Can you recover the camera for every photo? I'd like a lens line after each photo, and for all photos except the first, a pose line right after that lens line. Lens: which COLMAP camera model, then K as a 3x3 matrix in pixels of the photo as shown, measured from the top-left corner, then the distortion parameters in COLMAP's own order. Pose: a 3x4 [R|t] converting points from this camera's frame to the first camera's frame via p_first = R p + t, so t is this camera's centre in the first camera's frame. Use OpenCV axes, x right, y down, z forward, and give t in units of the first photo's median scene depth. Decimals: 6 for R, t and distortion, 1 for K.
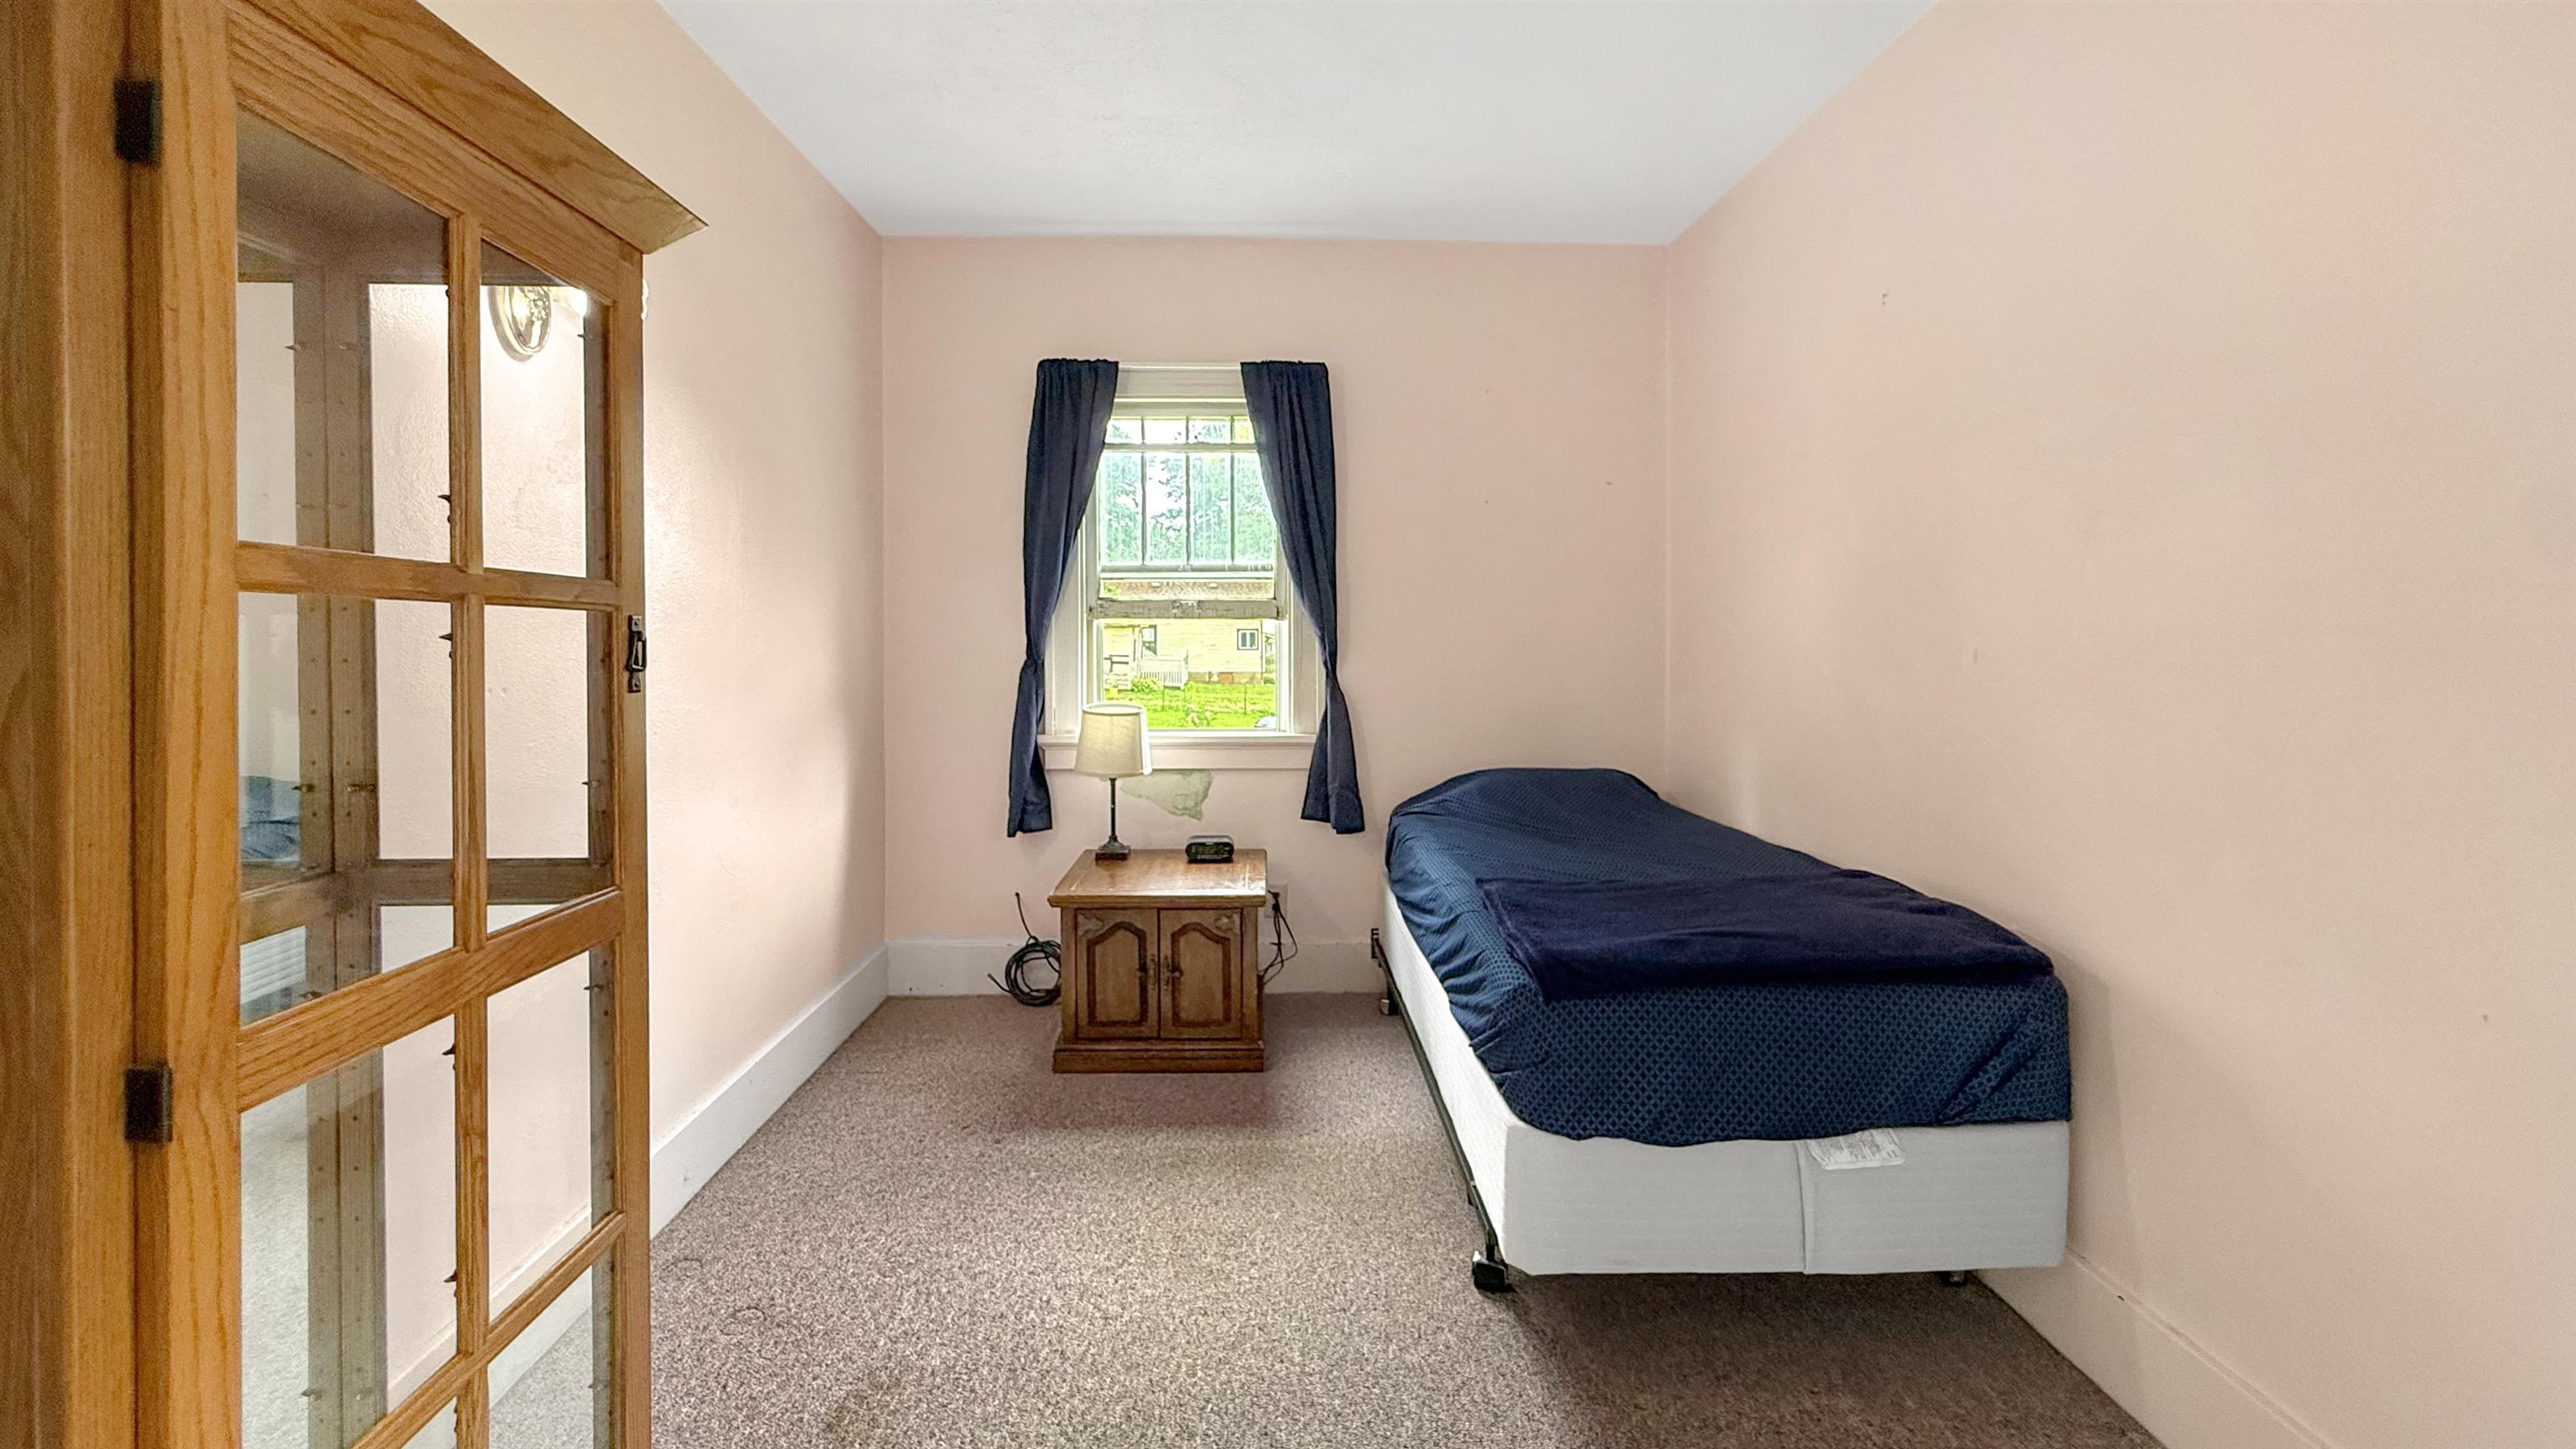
lens RADIAL K [[1082.5, 0, 1282.4], [0, 1082.5, 613.7], [0, 0, 1]] dist [0.001375, -0.000260]
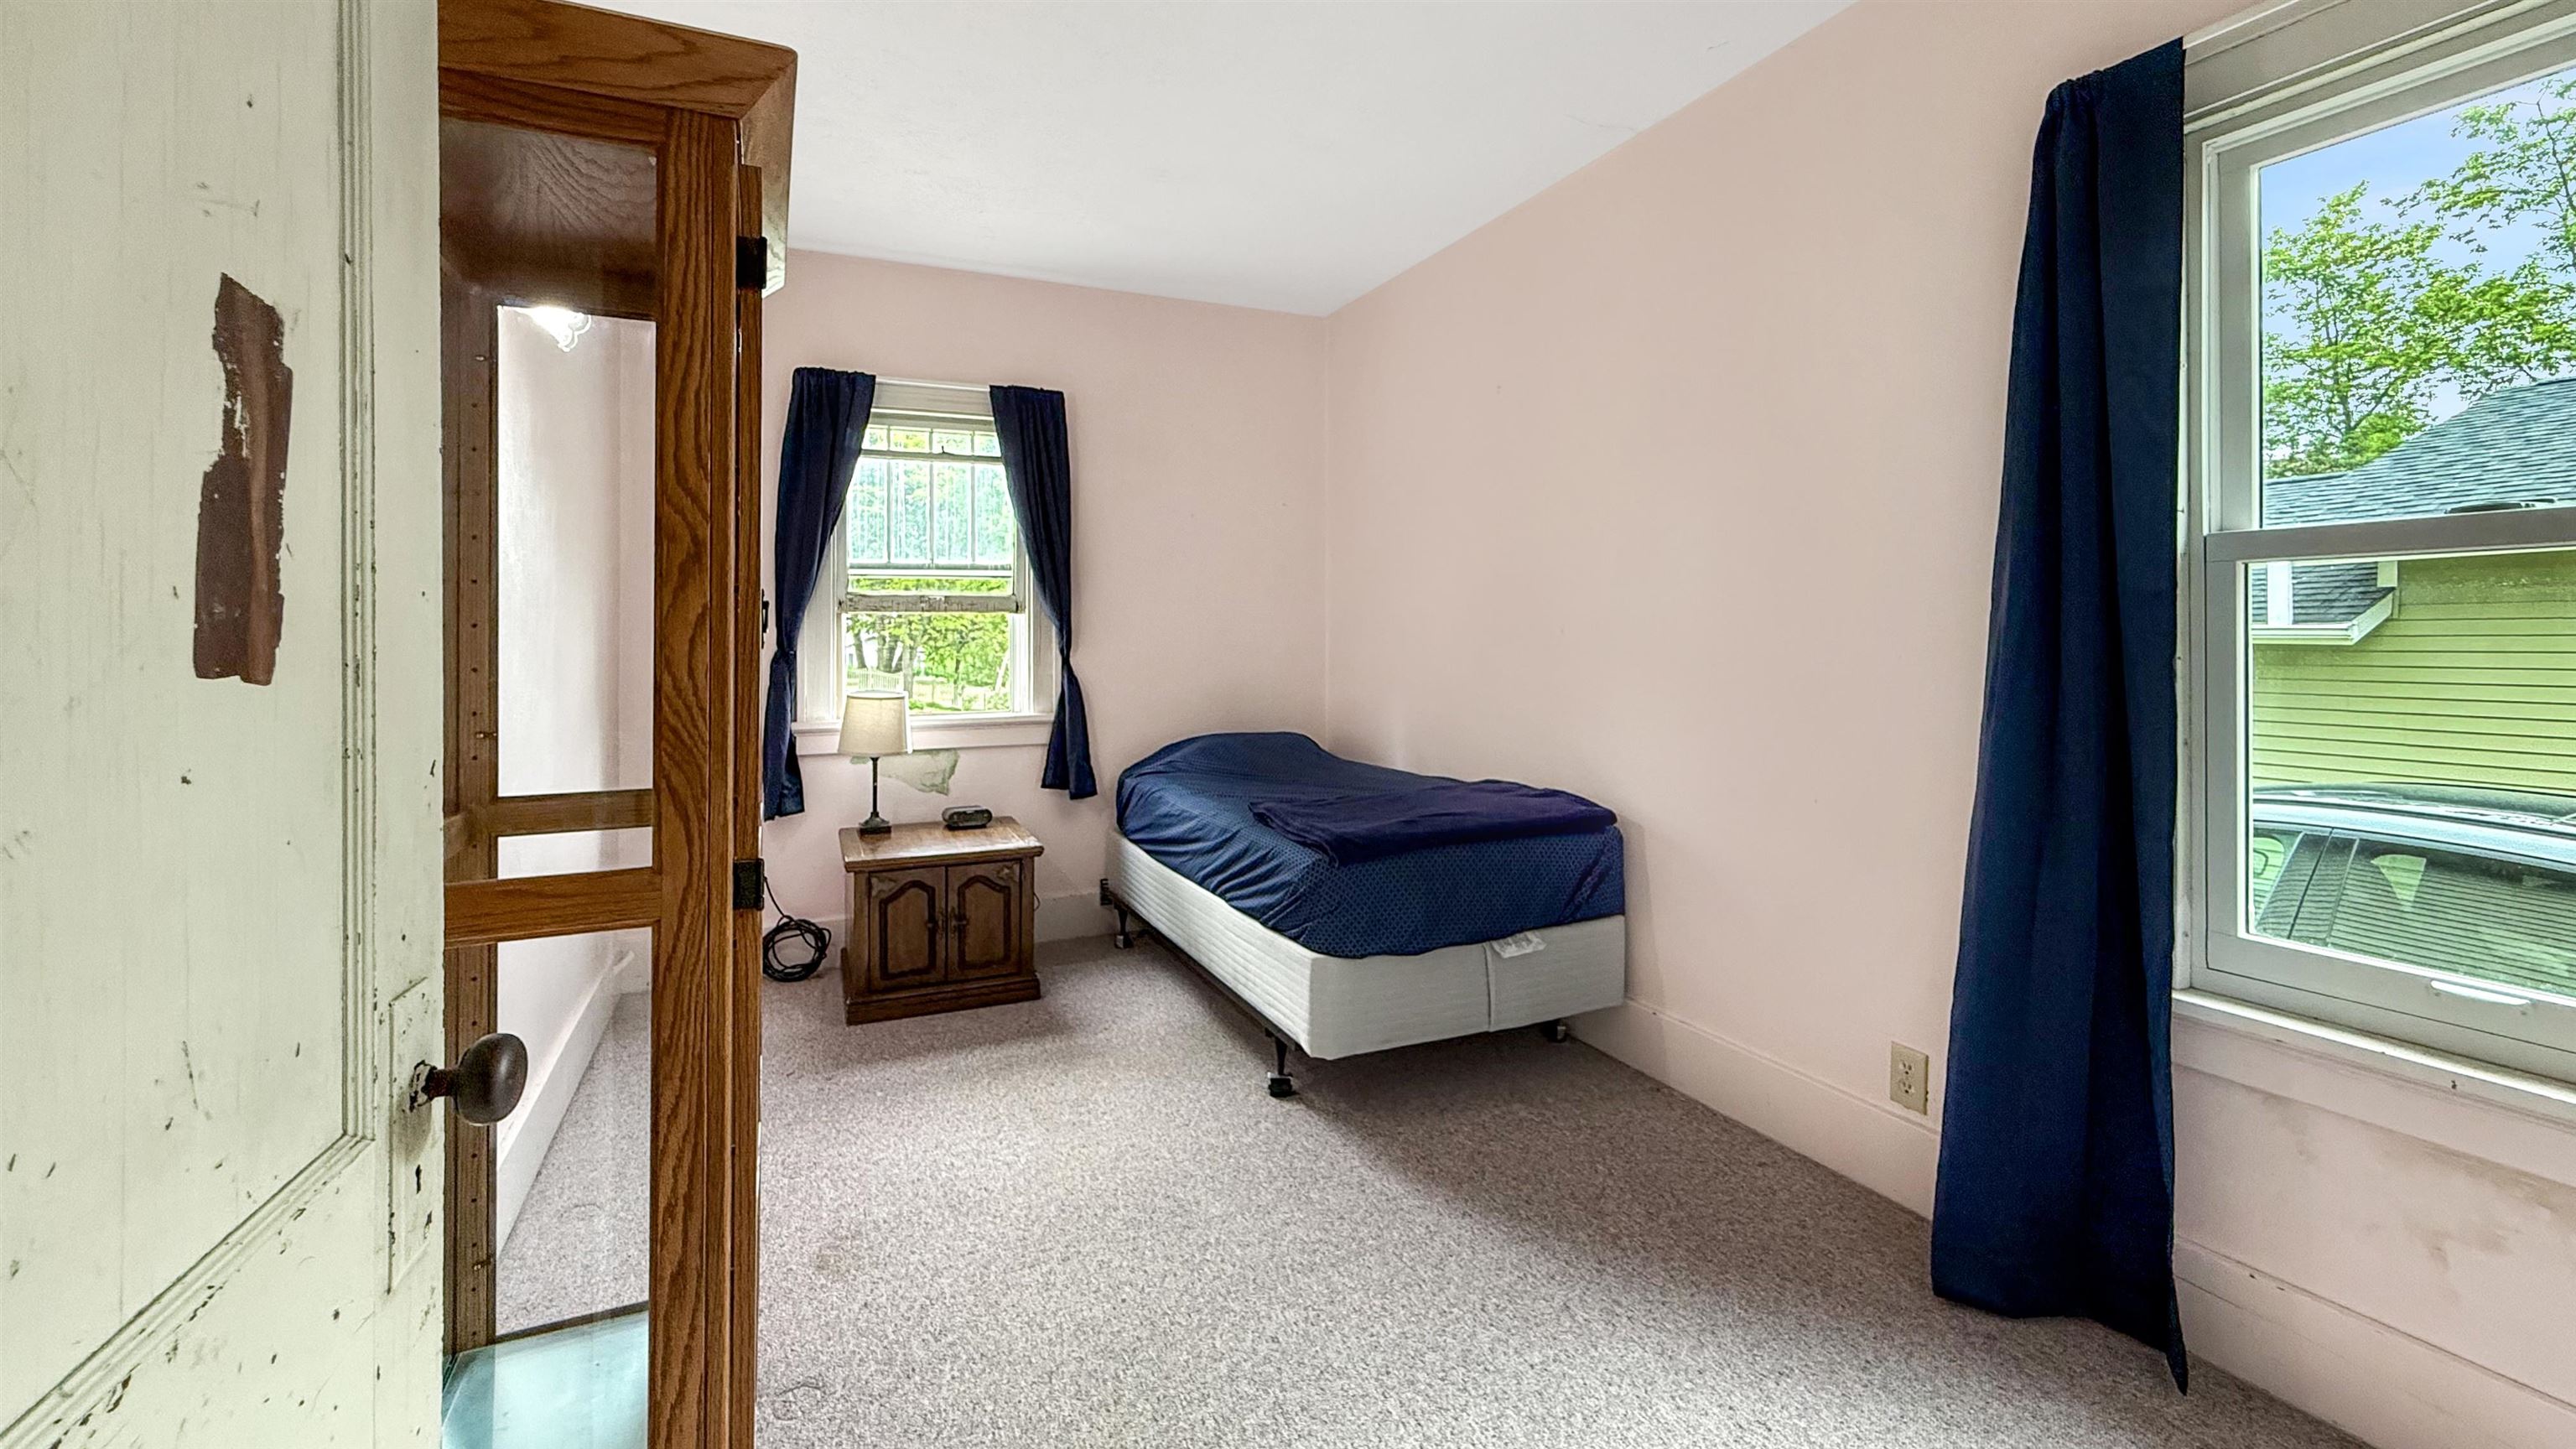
lens RADIAL K [[1089.5, 0, 1287.8], [0, 1089.5, 578.1], [0, 0, 1]] dist [0.001282, 0.000101]
pose [[0.918040, 0.014142, 0.396236, -0.224940], [0.001997, 0.999186, -0.040289, 0.017464], [-0.396484, 0.037778, 0.917264, -0.182006]]
